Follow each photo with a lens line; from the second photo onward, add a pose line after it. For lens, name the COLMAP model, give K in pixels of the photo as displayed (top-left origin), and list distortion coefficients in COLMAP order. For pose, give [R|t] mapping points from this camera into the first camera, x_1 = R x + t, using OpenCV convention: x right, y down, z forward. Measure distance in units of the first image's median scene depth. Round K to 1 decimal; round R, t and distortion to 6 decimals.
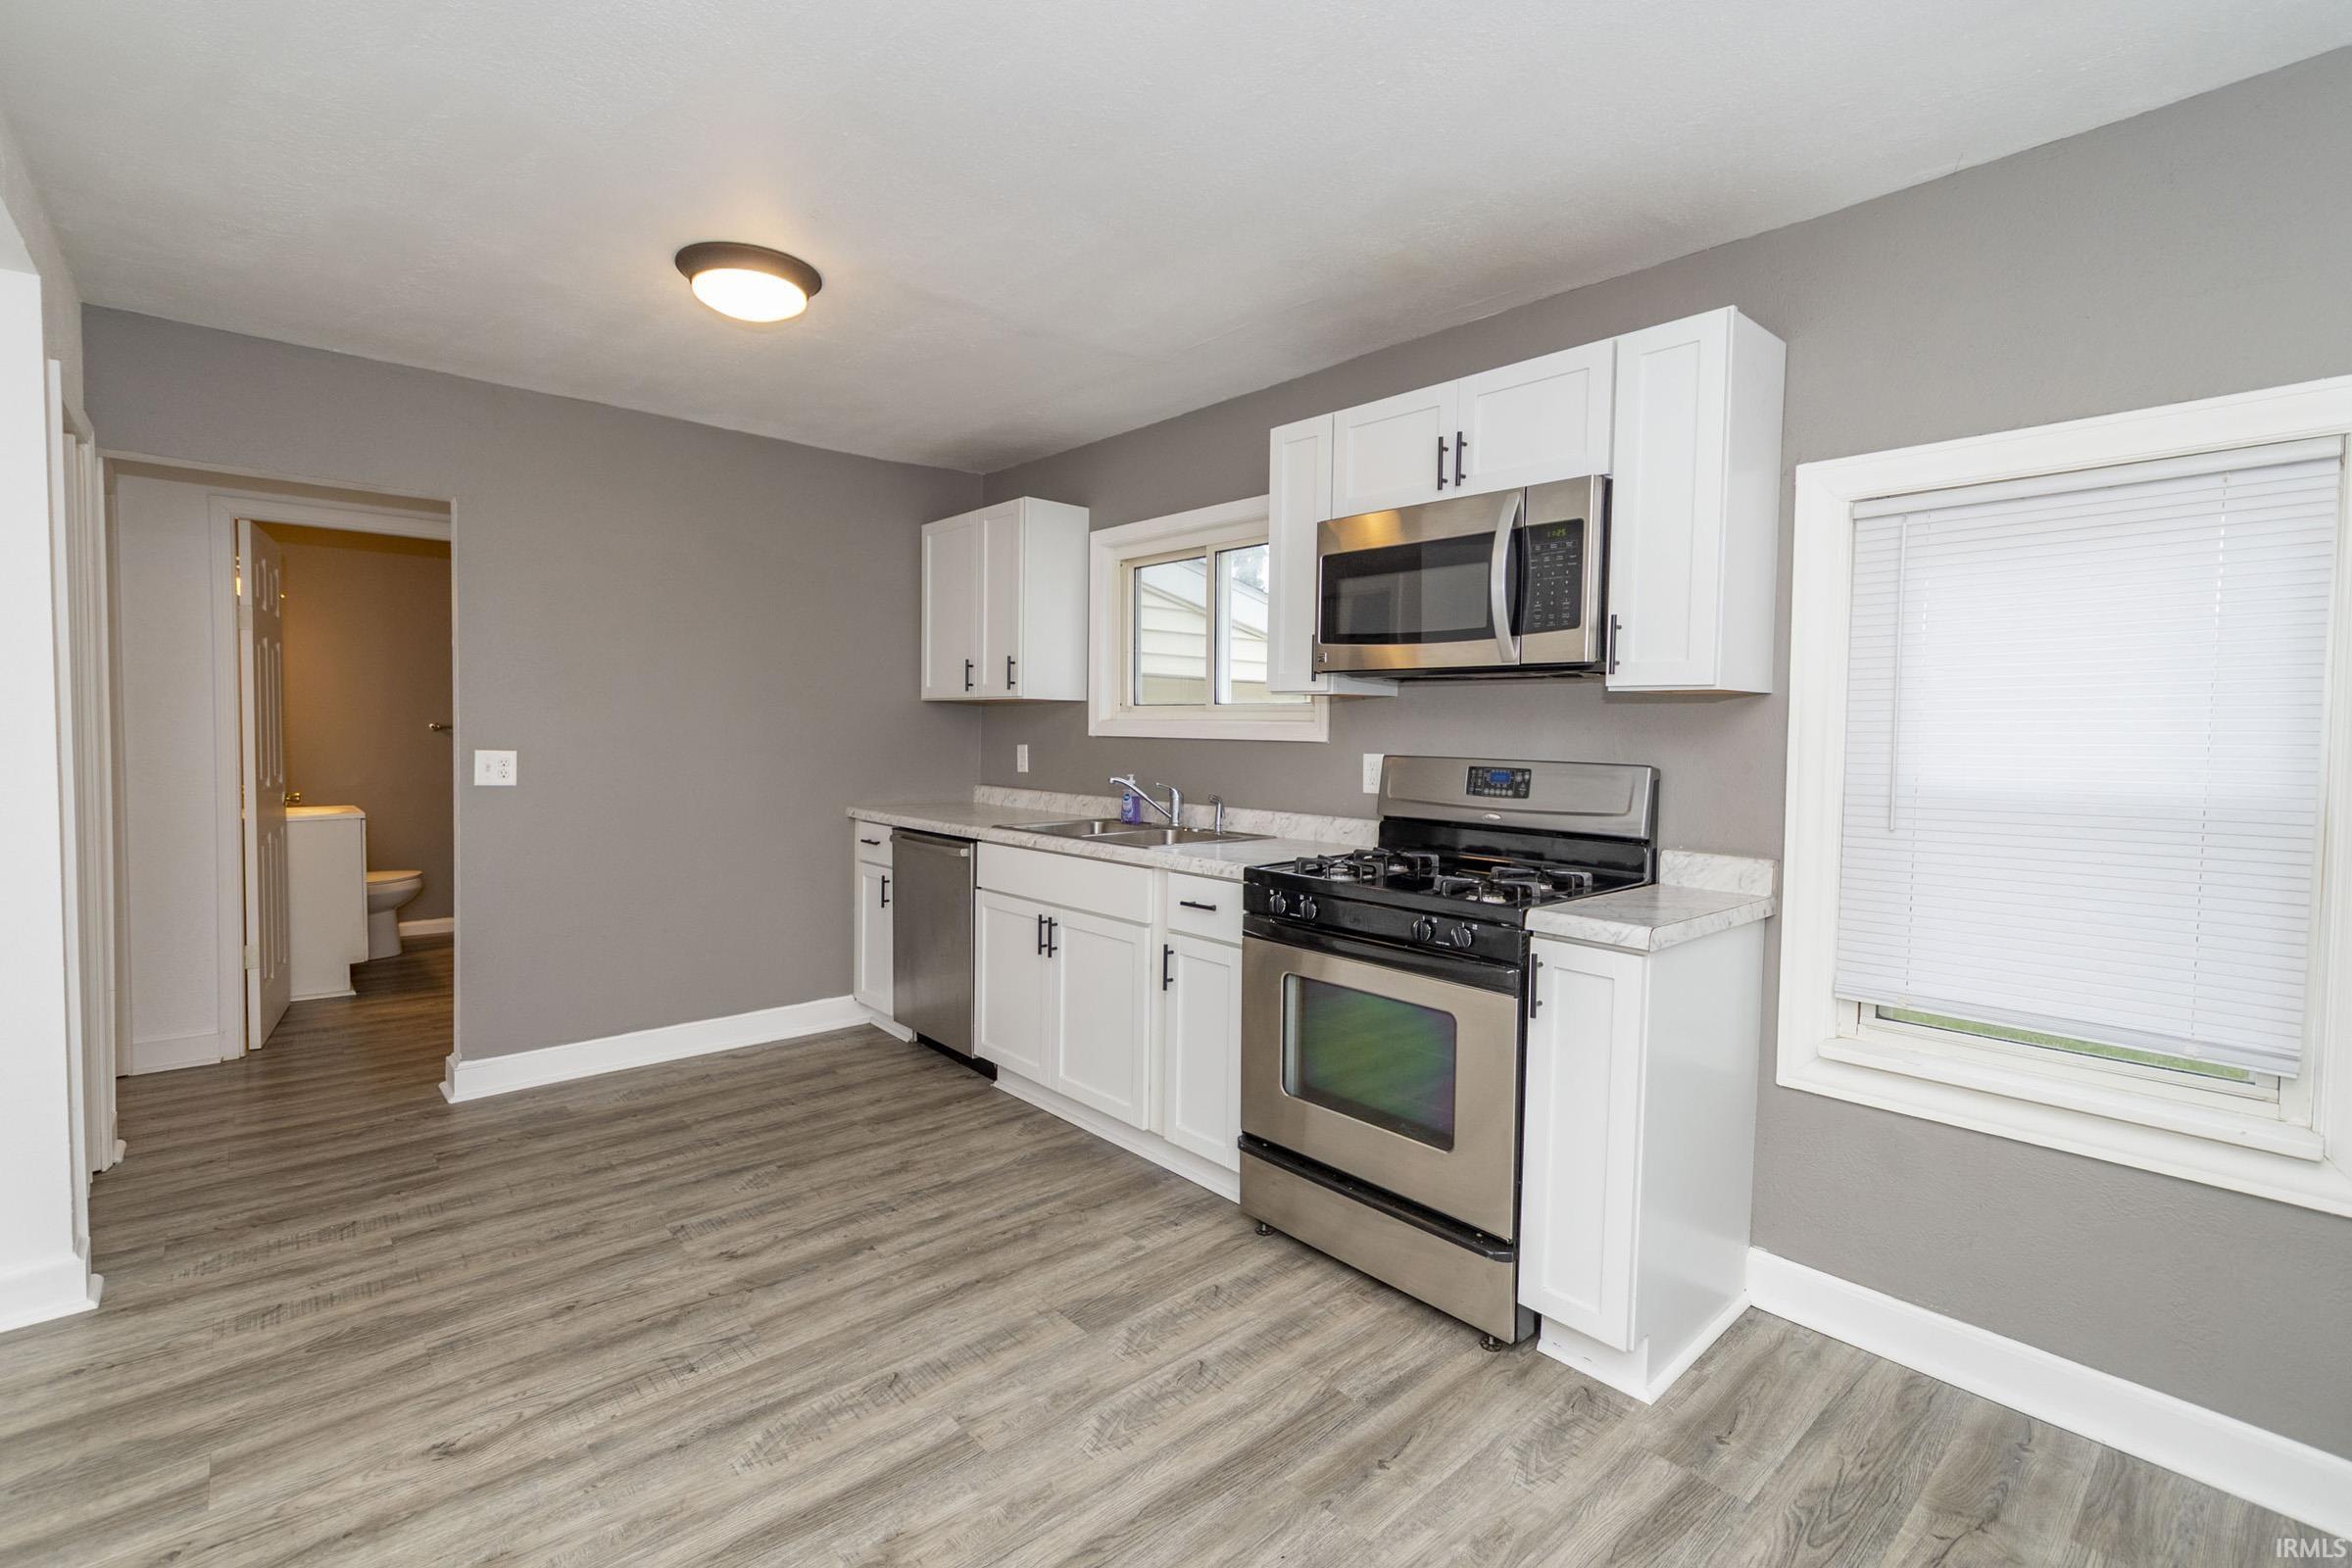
lens RADIAL K [[1046.5, 0, 1141.0], [0, 1046.5, 770.9], [0, 0, 1]] dist [0.000306, -0.000101]
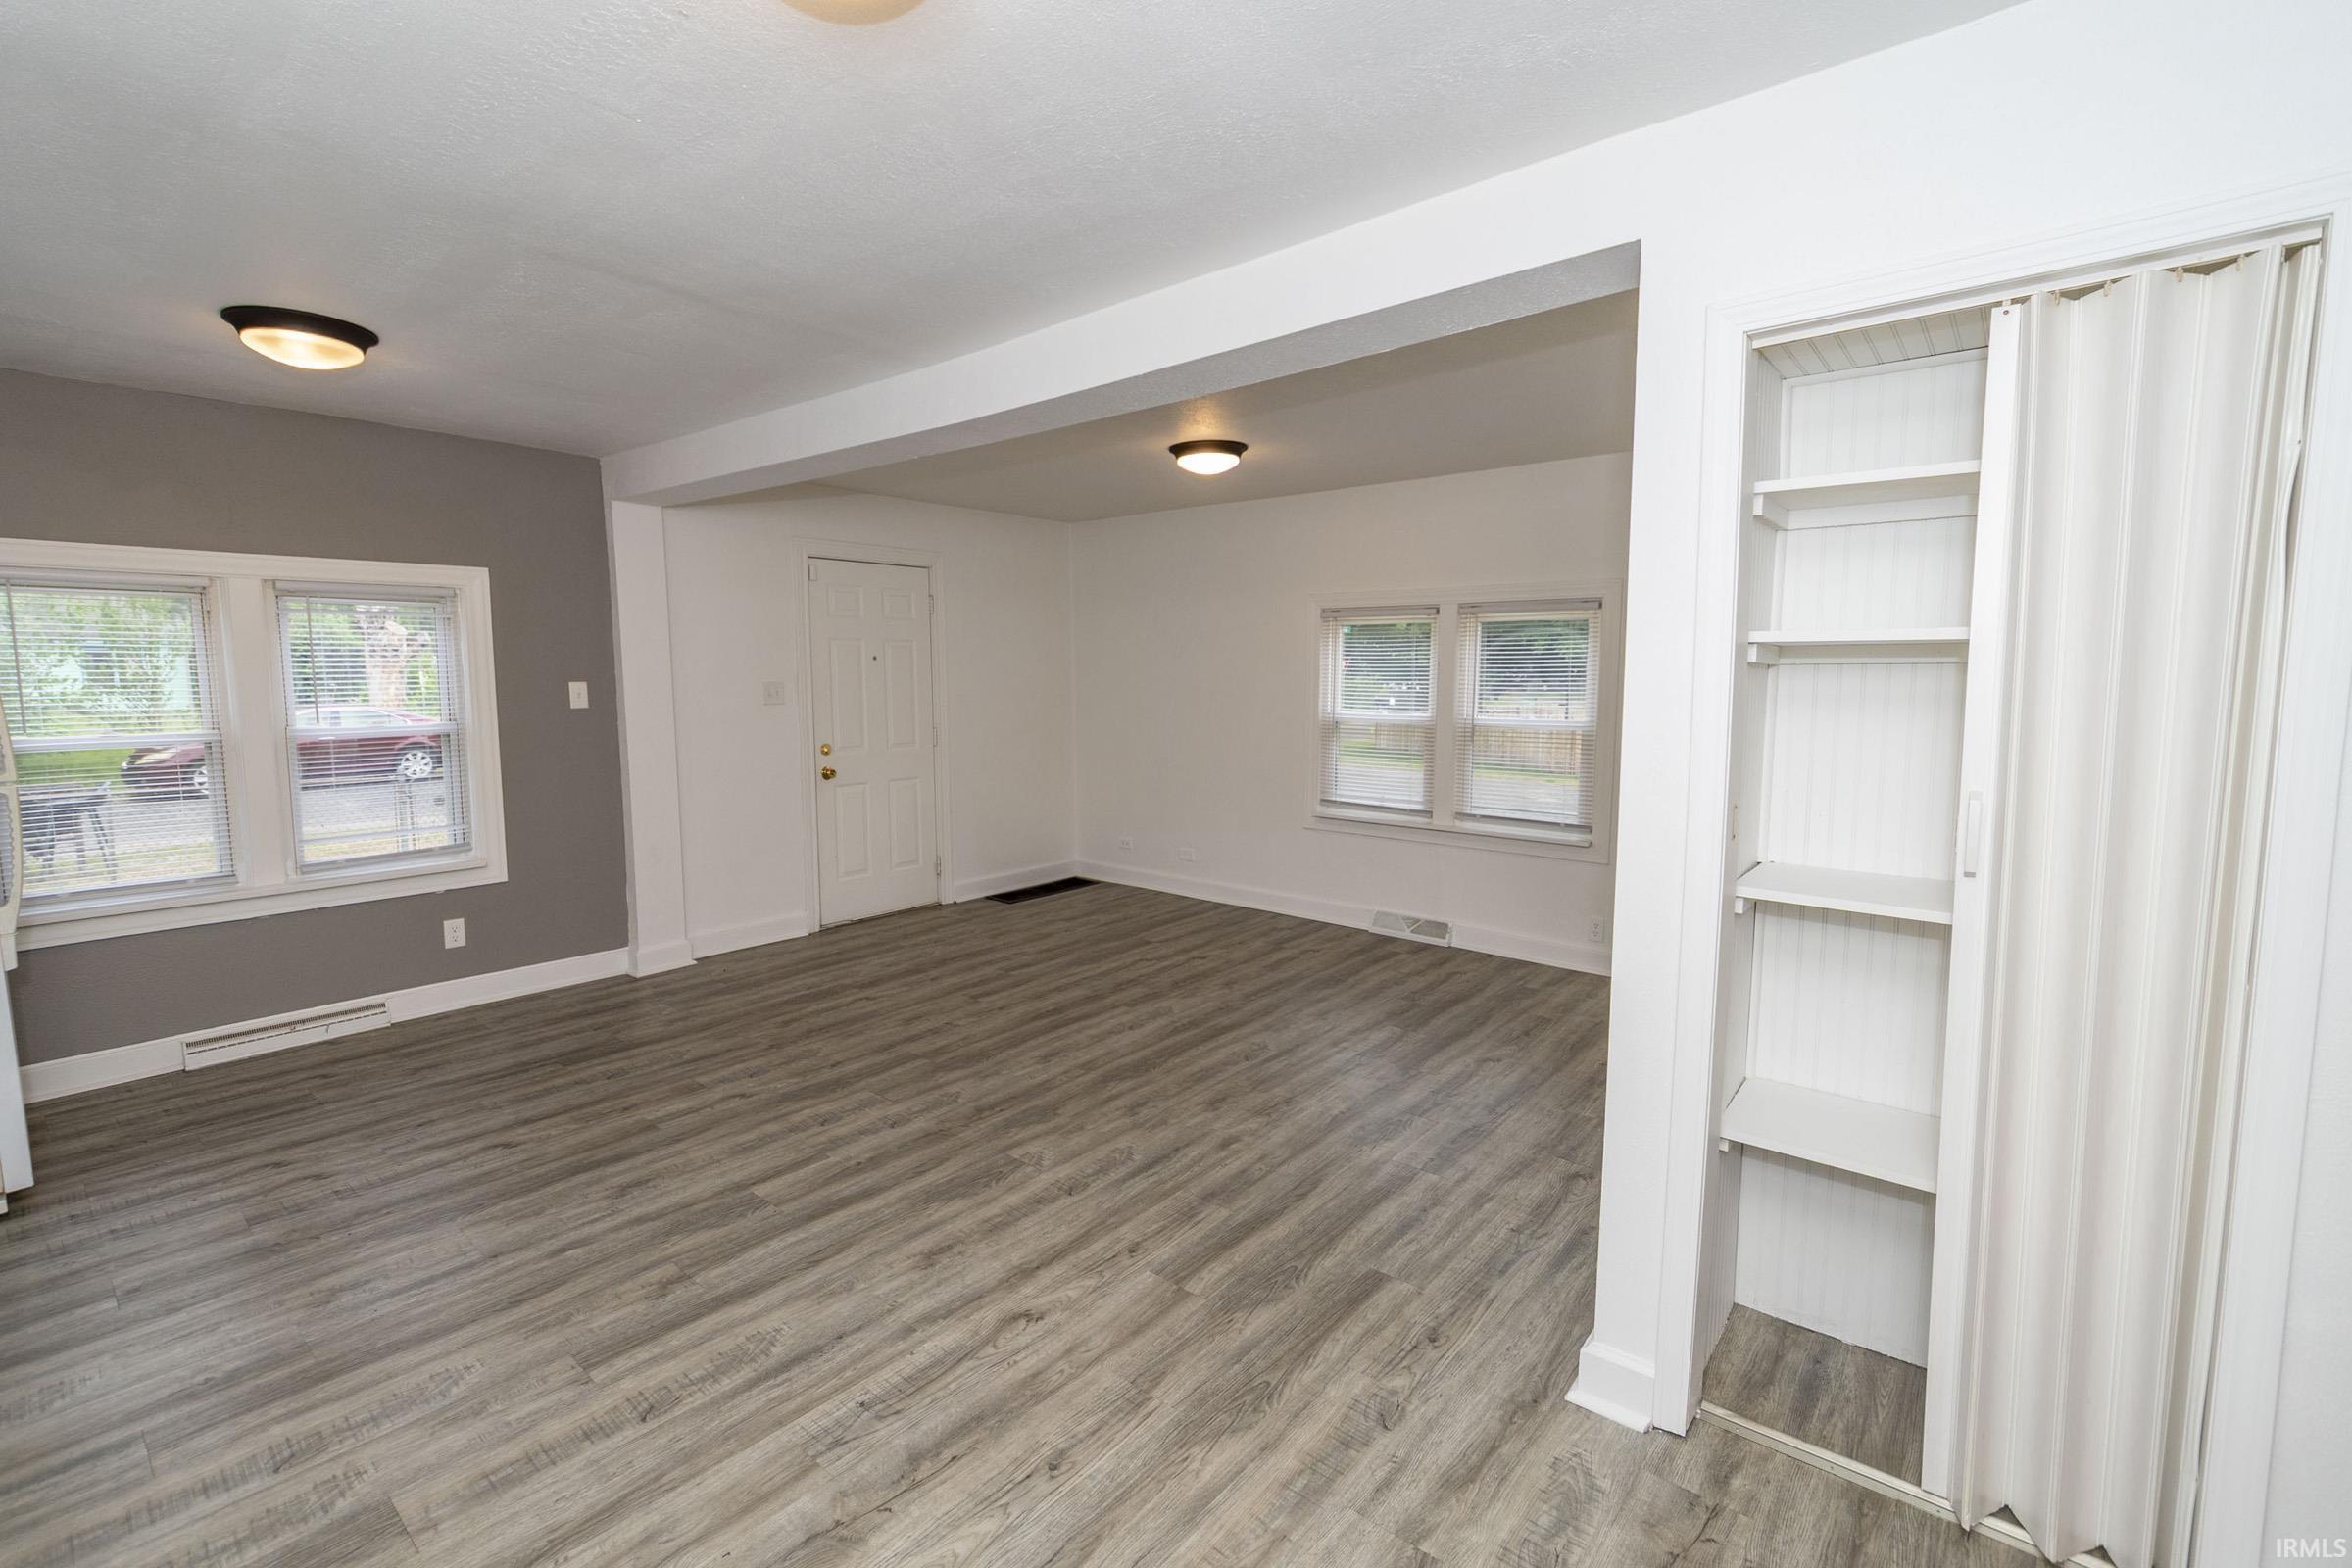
lens RADIAL K [[1038.2, 0, 1162.6], [0, 1038.2, 769.5], [0, 0, 1]] dist [0.000346, -0.000286]
pose [[-0.986405, 0.001920, -0.164320, -0.462185], [-0.020459, 0.990717, 0.134392, -0.138005], [0.163053, 0.135926, -0.977209, 1.623069]]
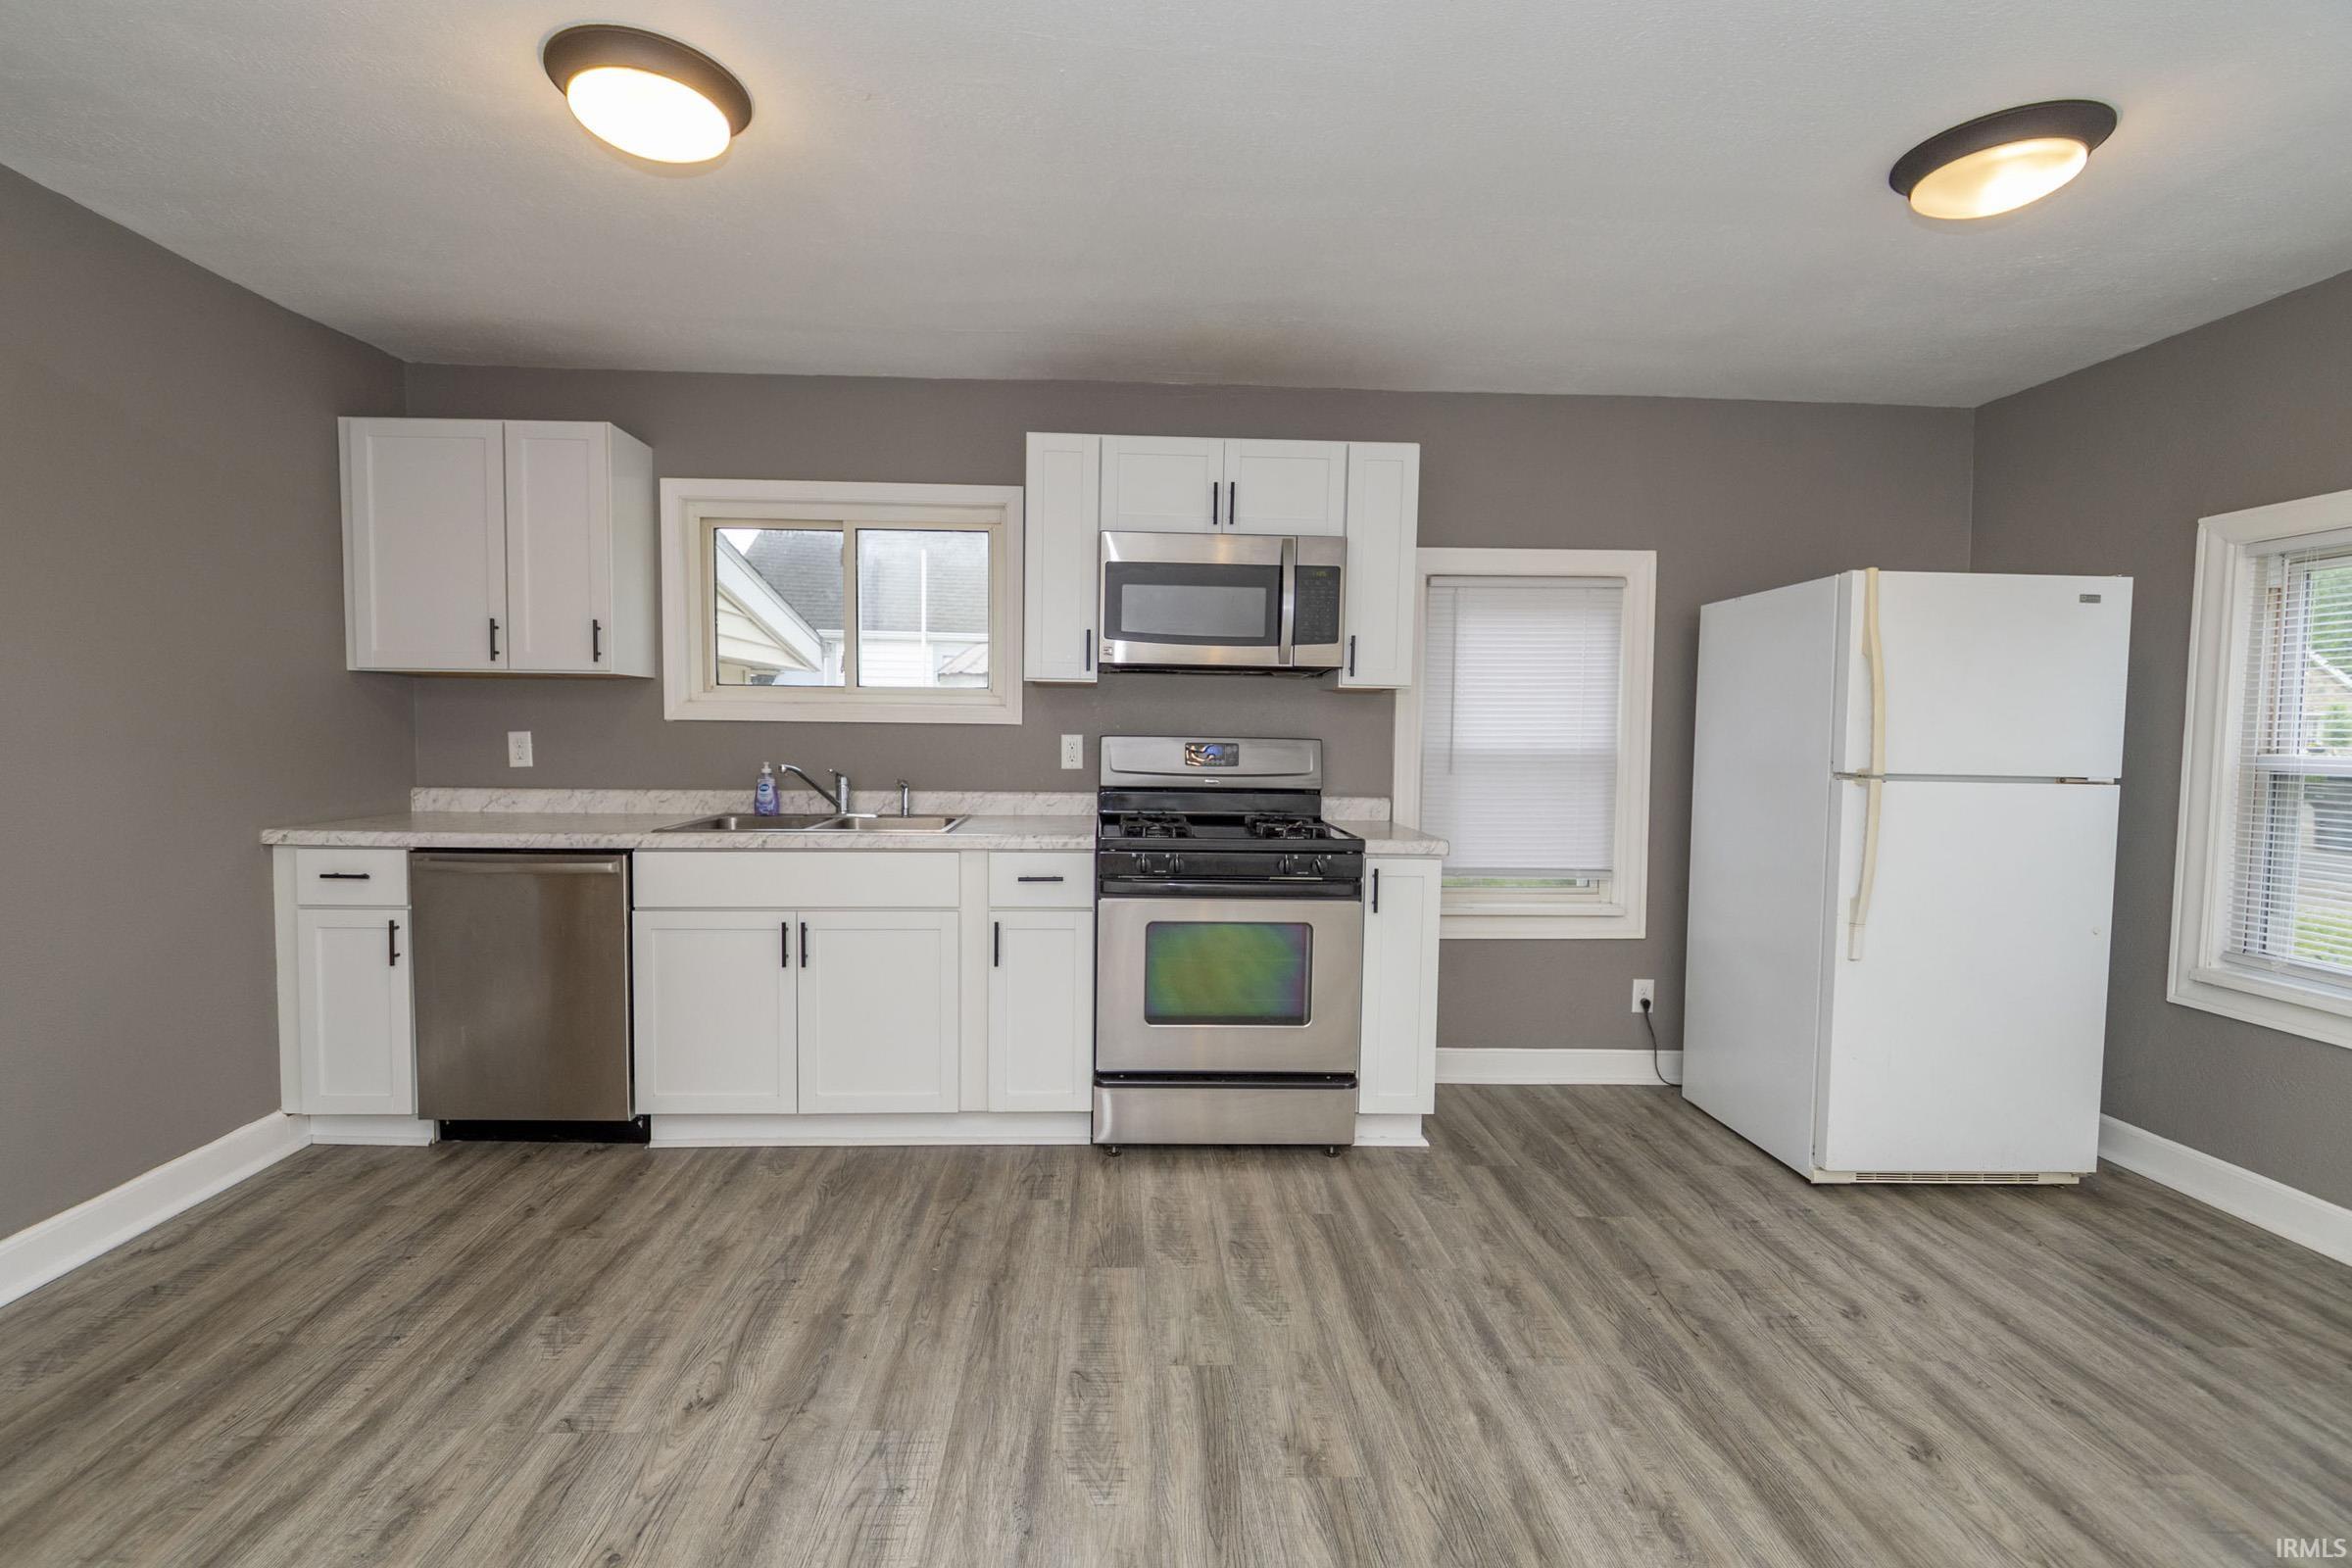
lens RADIAL K [[1034.9, 0, 1131.0], [0, 1034.9, 782.8], [0, 0, 1]] dist [0.000639, -0.000306]
pose [[0.634910, -0.051186, 0.770889, -0.769876], [0.028148, 0.998673, 0.043128, -0.013629], [-0.772073, -0.005683, 0.635508, 0.288234]]
